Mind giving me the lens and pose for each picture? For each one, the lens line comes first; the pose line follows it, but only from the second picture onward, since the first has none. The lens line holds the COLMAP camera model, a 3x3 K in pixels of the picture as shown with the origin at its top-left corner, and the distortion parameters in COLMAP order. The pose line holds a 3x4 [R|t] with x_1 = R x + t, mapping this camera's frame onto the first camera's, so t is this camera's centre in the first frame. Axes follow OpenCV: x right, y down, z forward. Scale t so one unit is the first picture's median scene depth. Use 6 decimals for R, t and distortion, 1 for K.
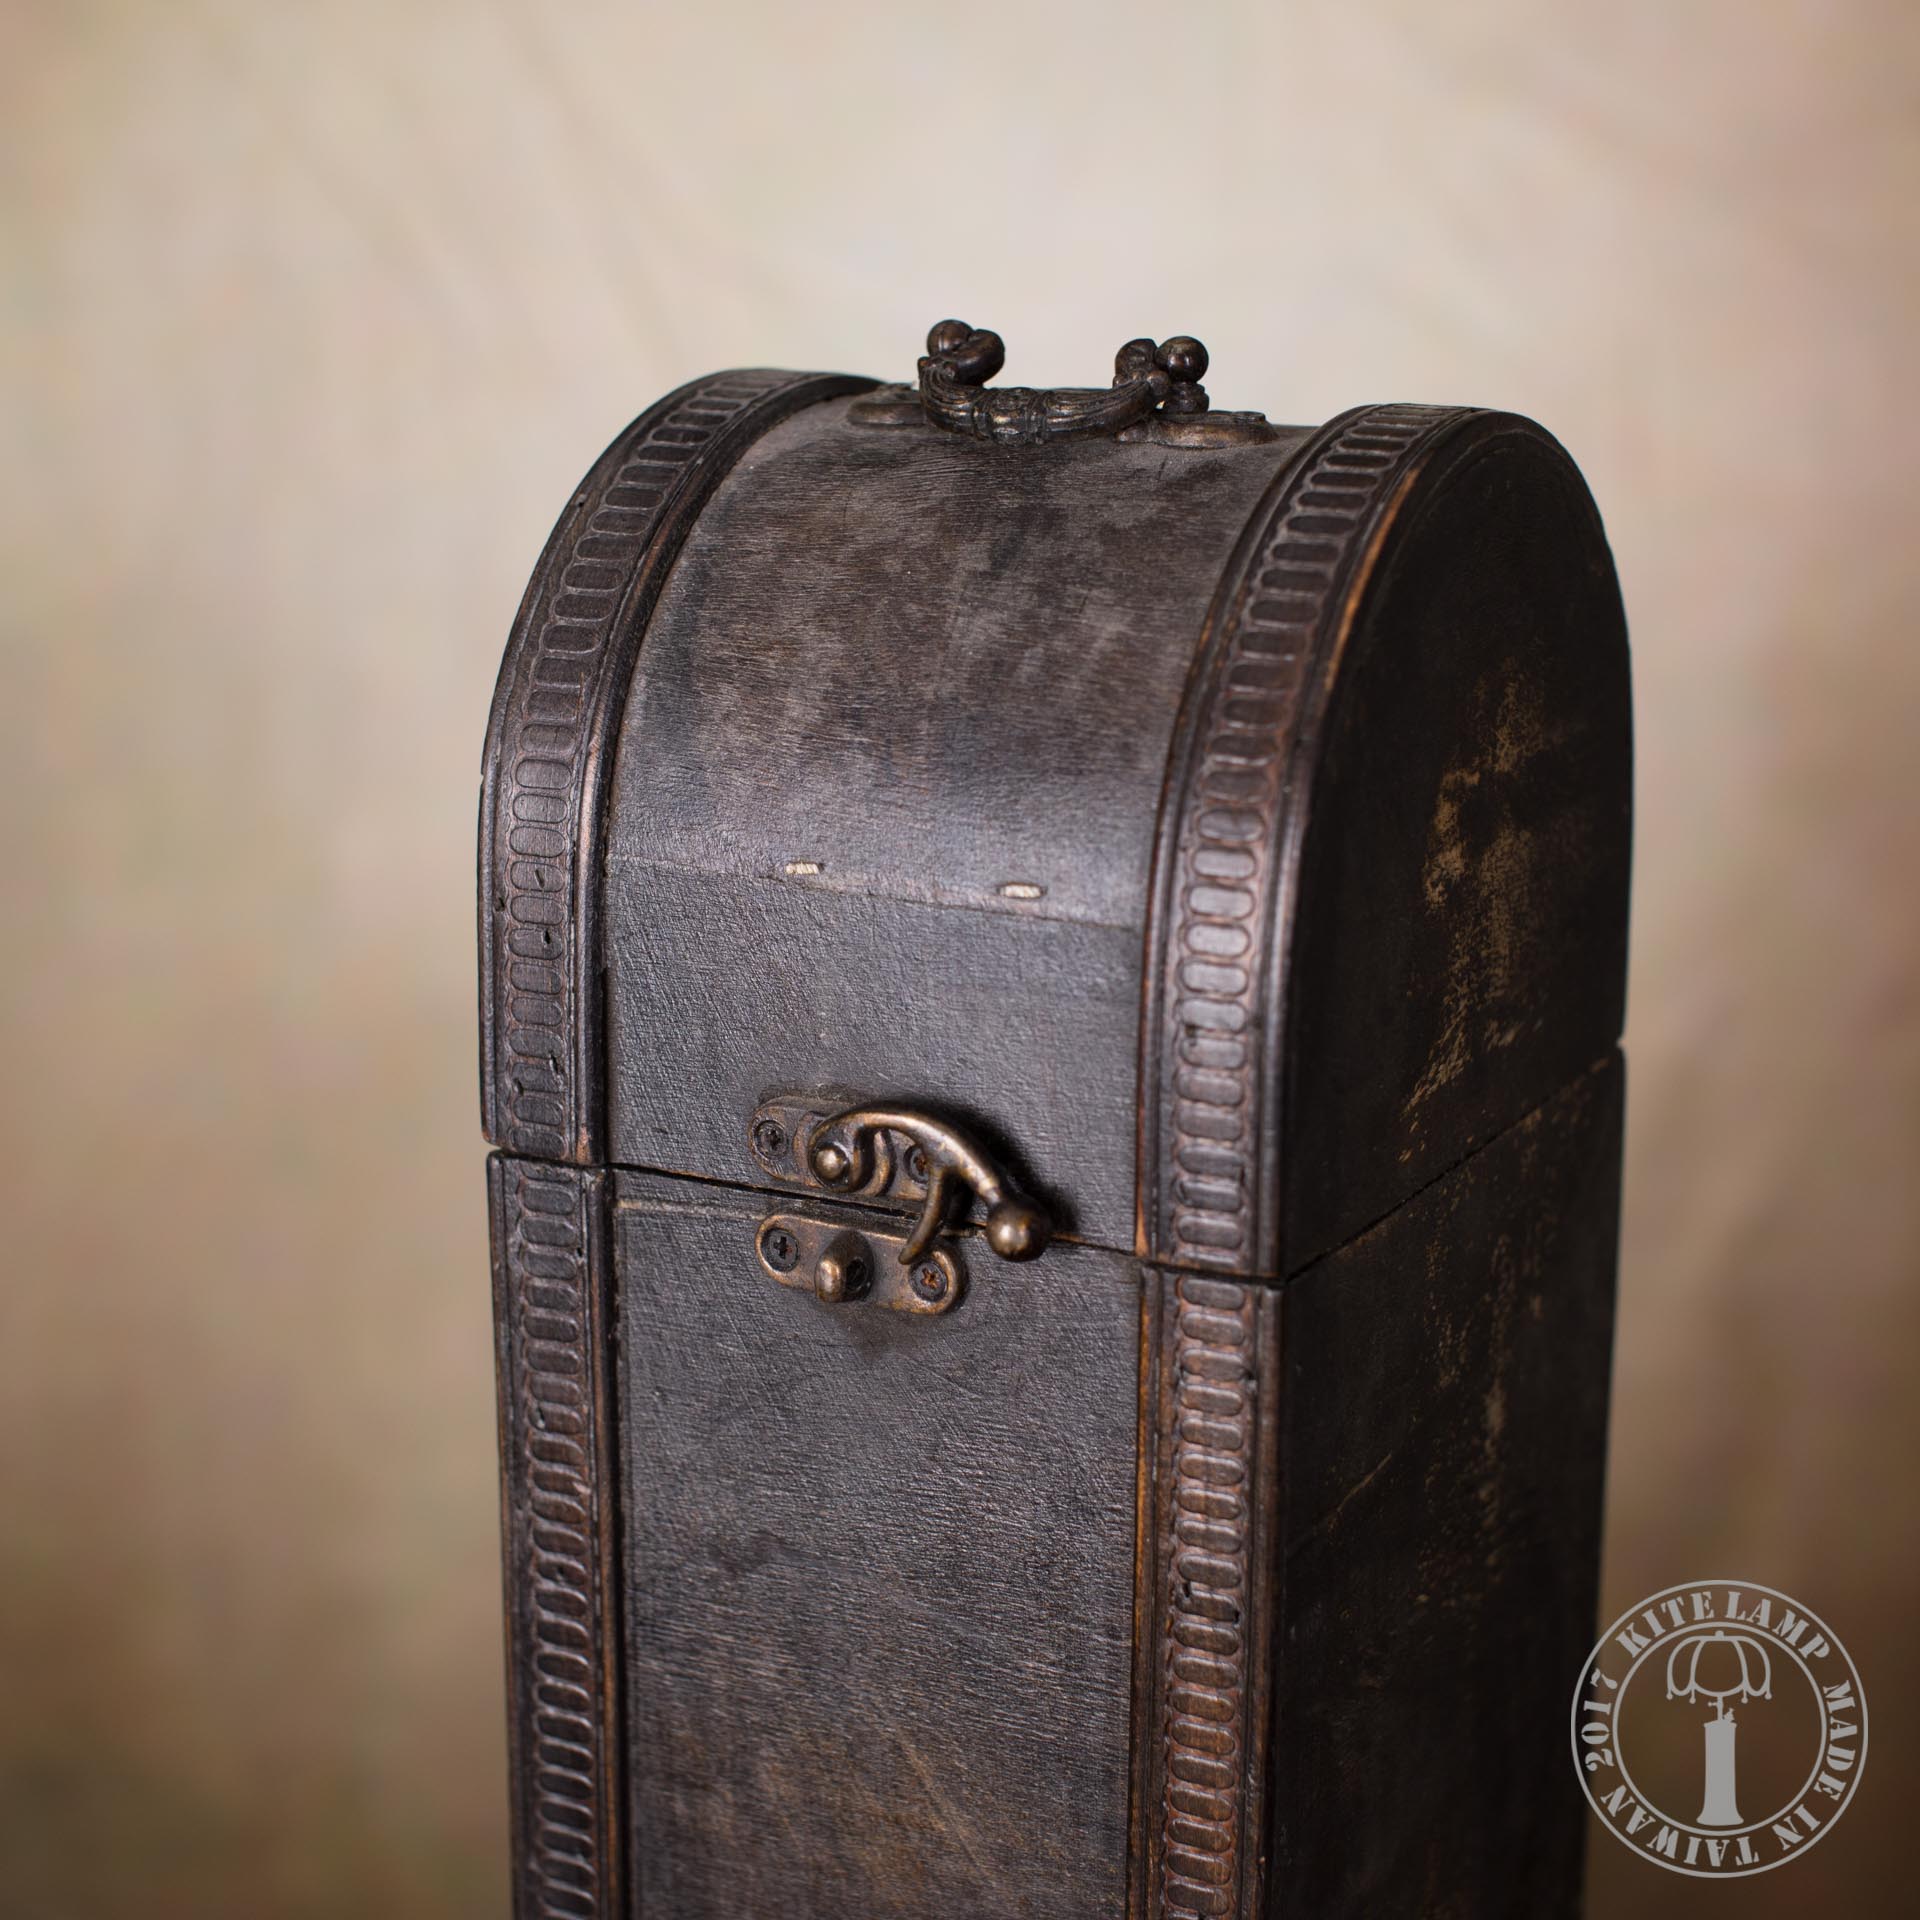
lens RADIAL K [[4370.4, 0, 952.4], [0, 4370.4, 1074.9], [0, 0, 1]] dist [-0.144993, 0.113092]
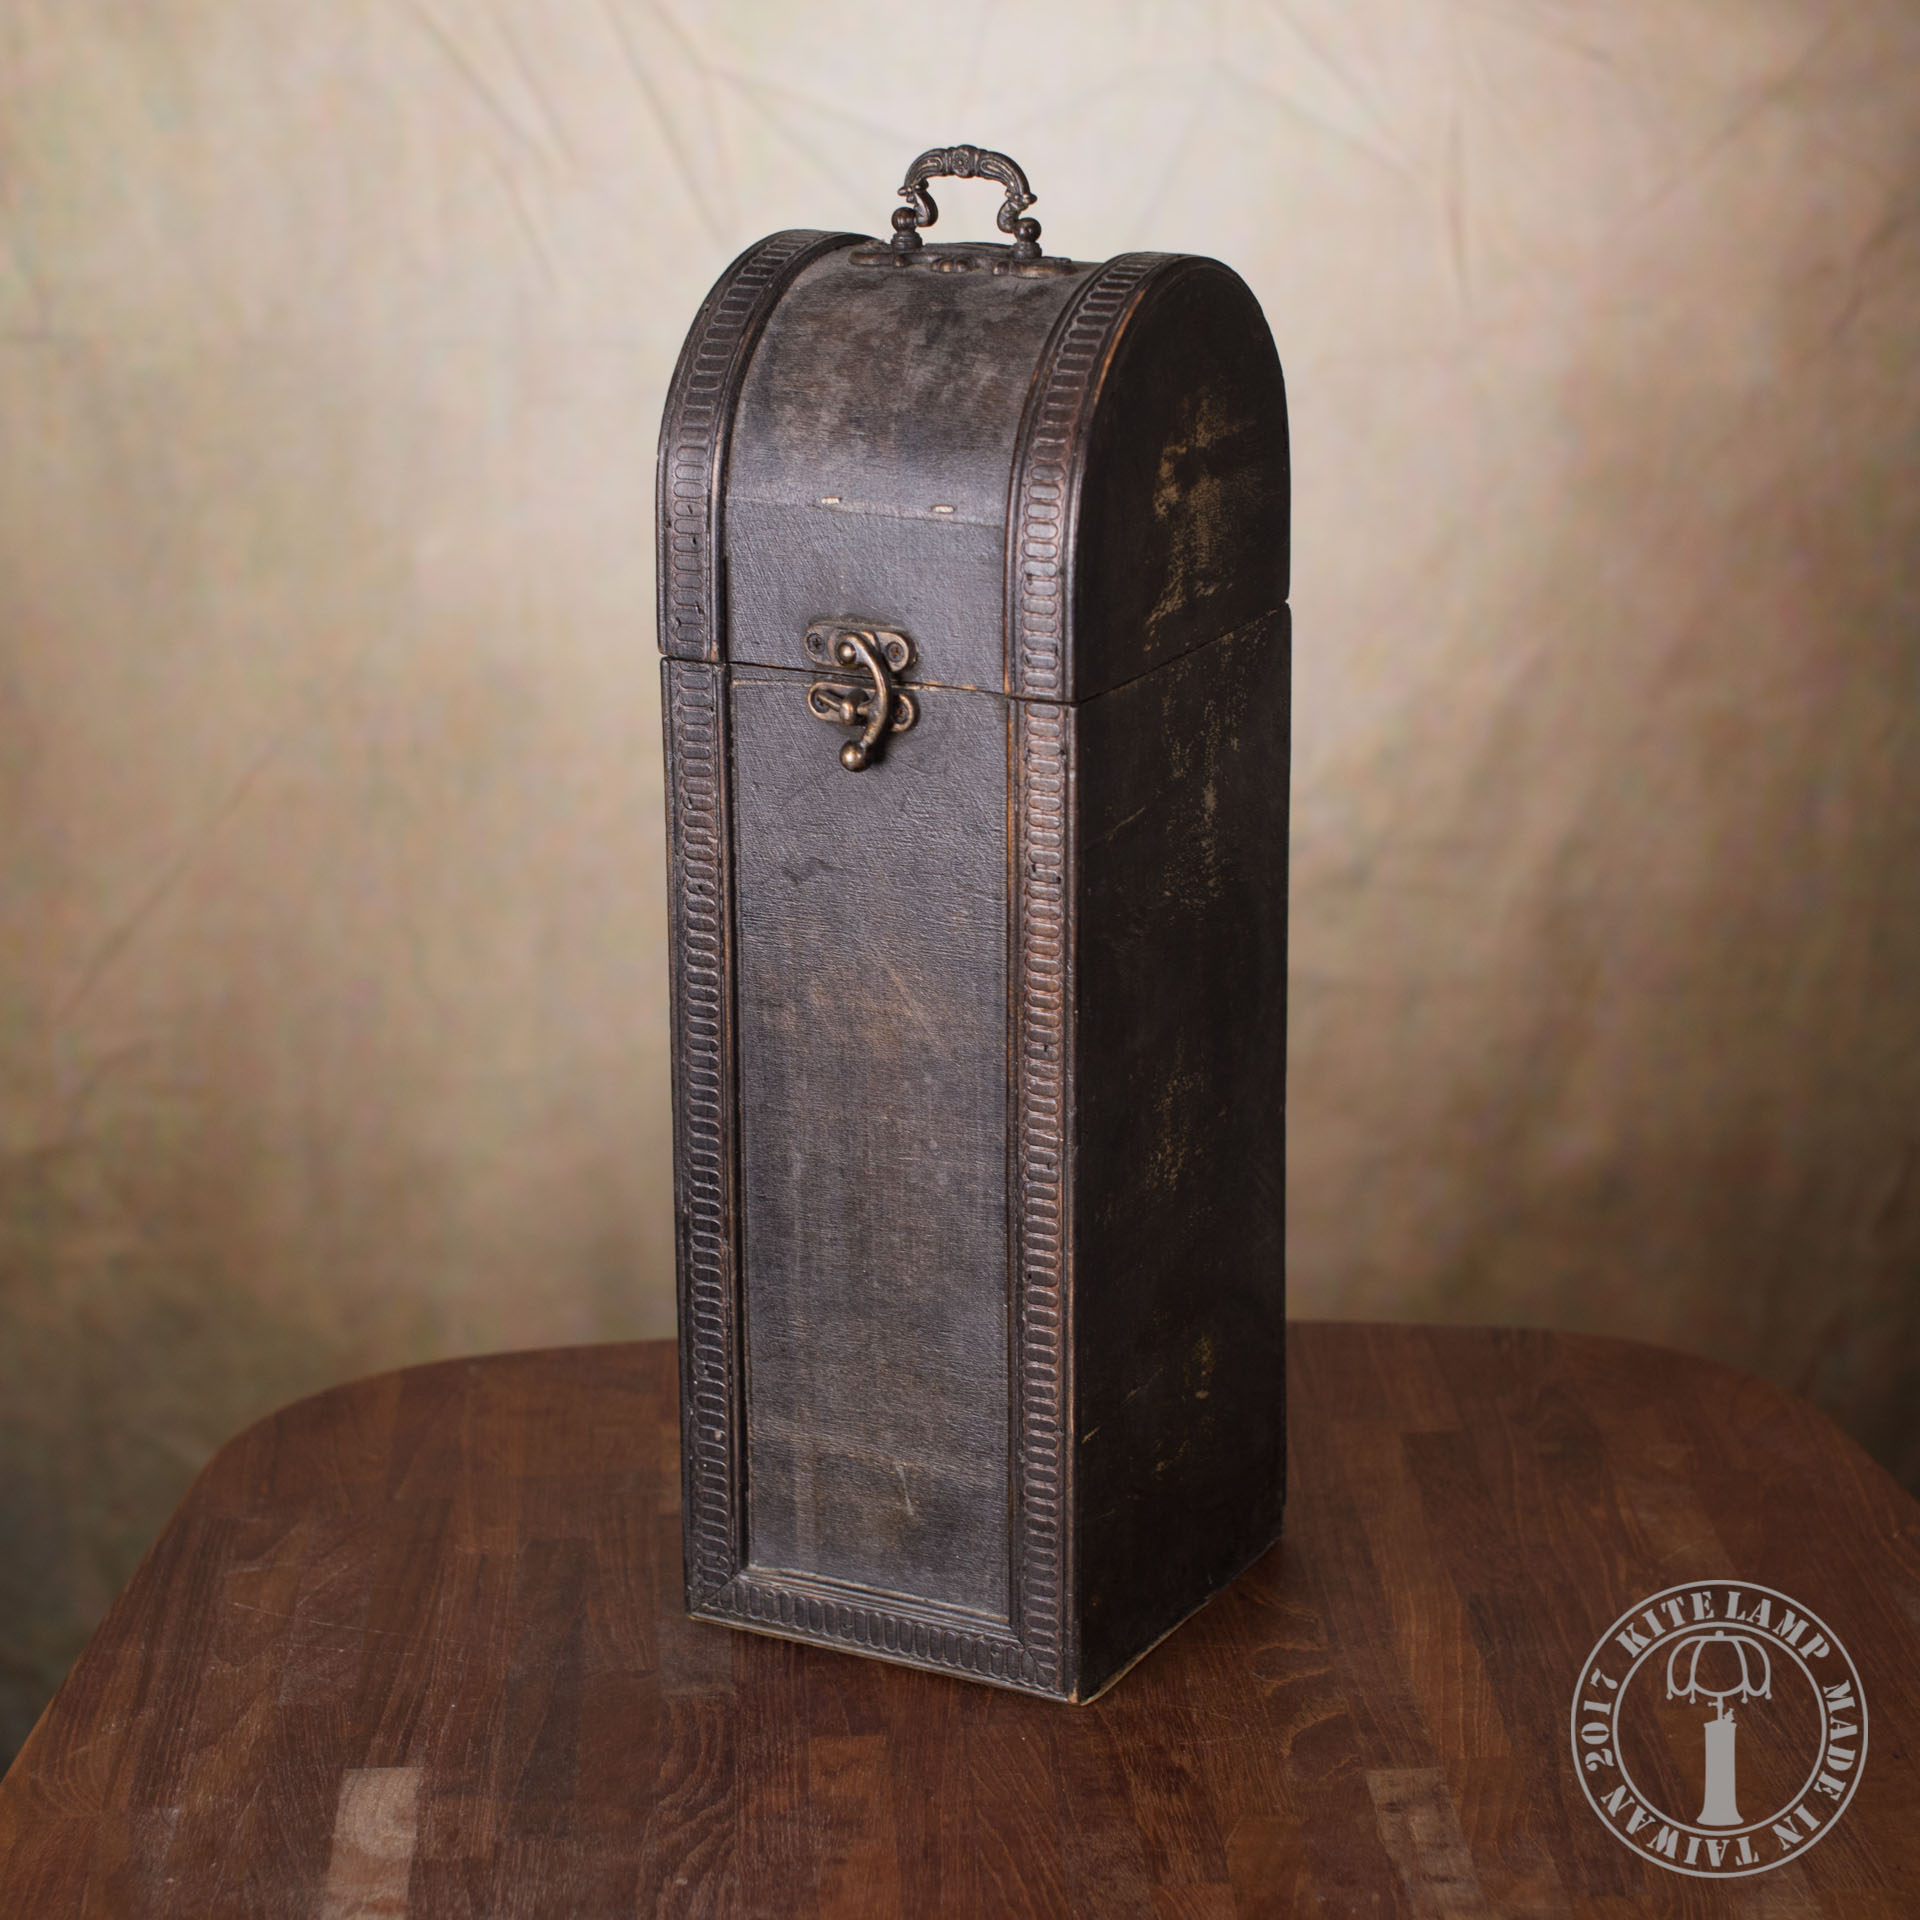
lens RADIAL K [[4926.9, 0, 960.0], [0, 4926.9, 960.0], [0, 0, 1]] dist [-0.151591, 0.183197]
pose [[0.999893, -0.012692, 0.007283, 0.004275], [0.012520, 0.999651, 0.023261, 0.103915], [-0.007575, -0.023167, 0.999703, -1.155869]]
